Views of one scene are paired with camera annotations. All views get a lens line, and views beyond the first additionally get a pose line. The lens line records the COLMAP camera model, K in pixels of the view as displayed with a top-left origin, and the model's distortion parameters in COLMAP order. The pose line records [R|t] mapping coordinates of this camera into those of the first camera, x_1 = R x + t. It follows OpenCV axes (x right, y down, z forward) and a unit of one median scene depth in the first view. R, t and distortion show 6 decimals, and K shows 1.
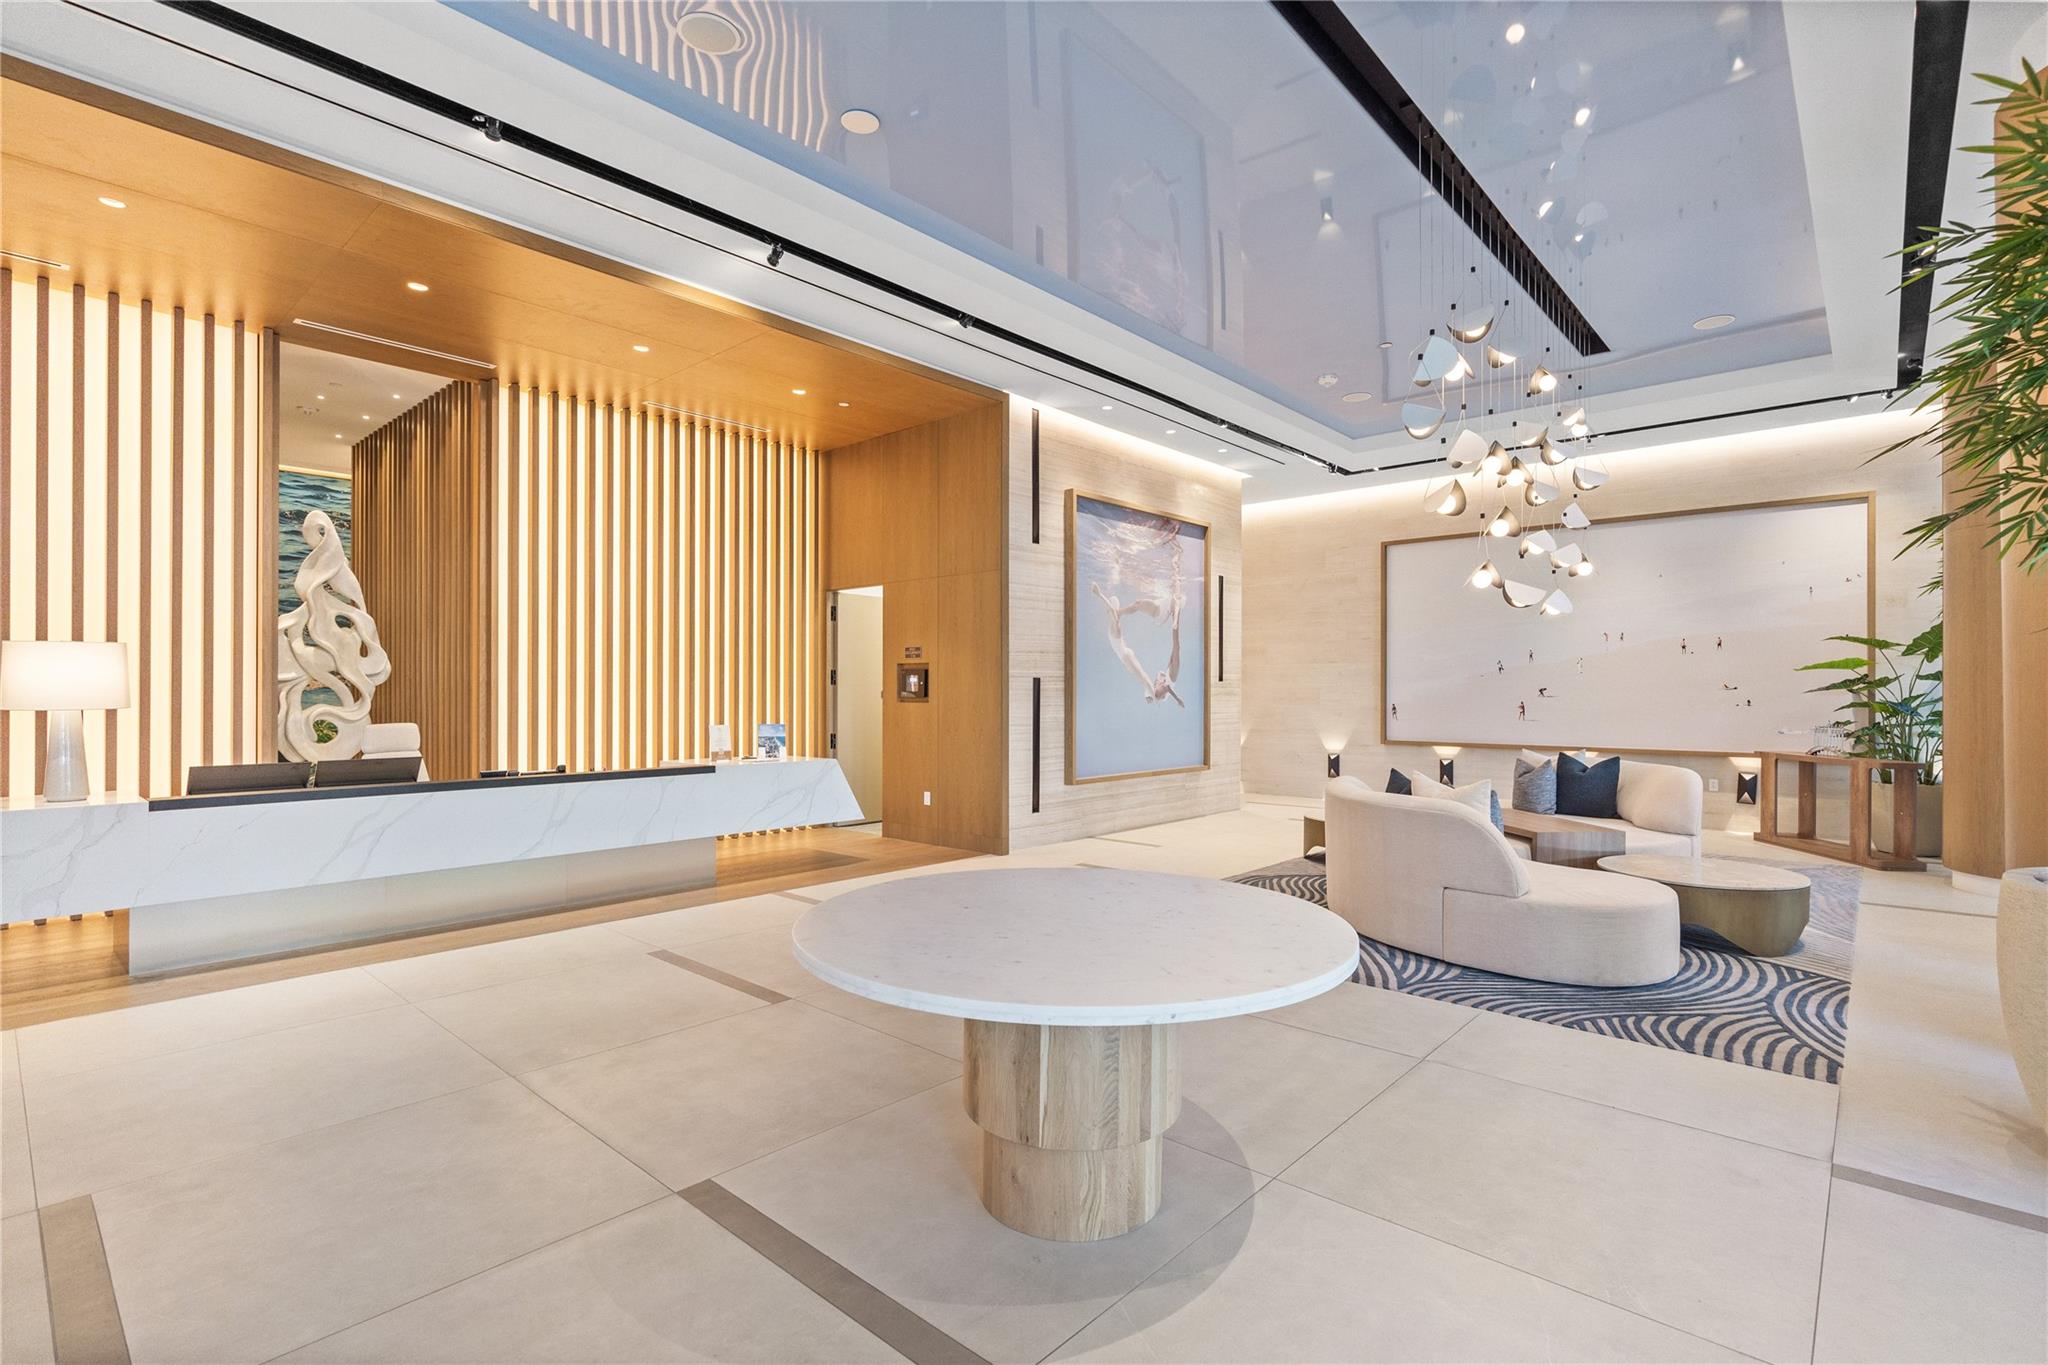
lens RADIAL K [[944.5, 0, 1049.5], [0, 944.5, 692.0], [0, 0, 1]] dist [0.001614, 0.000646]
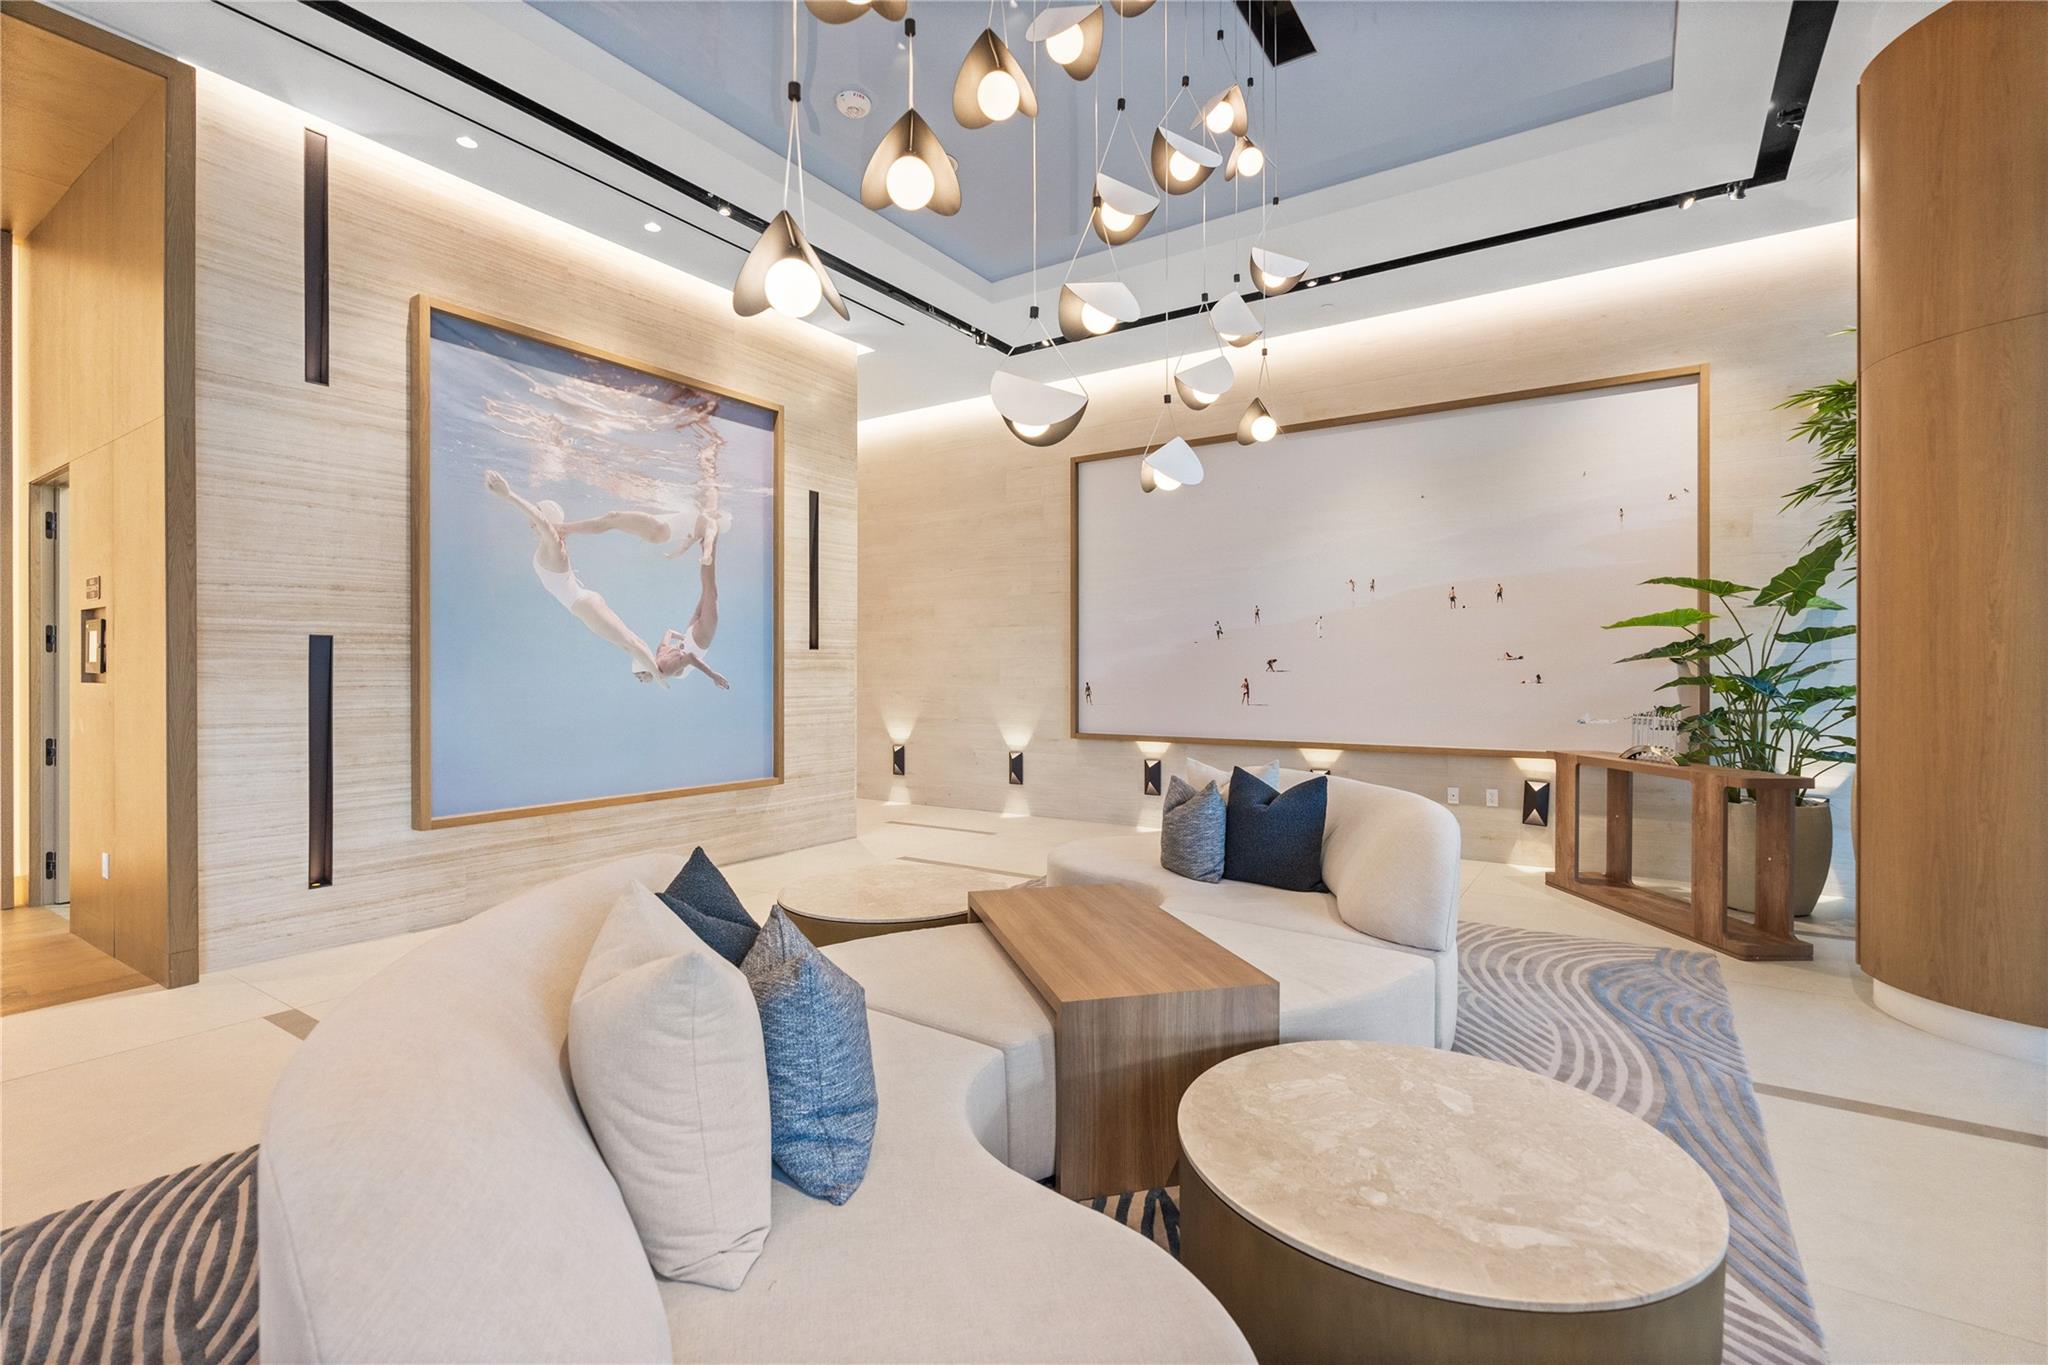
lens RADIAL K [[925.8, 0, 1024.1], [0, 925.8, 677.6], [0, 0, 1]] dist [-0.007984, 0.000166]
pose [[0.990921, -0.002856, 0.134414, 0.294591], [0.002200, 0.999985, 0.005028, 0.006802], [-0.134427, -0.004686, 0.990912, 0.407039]]
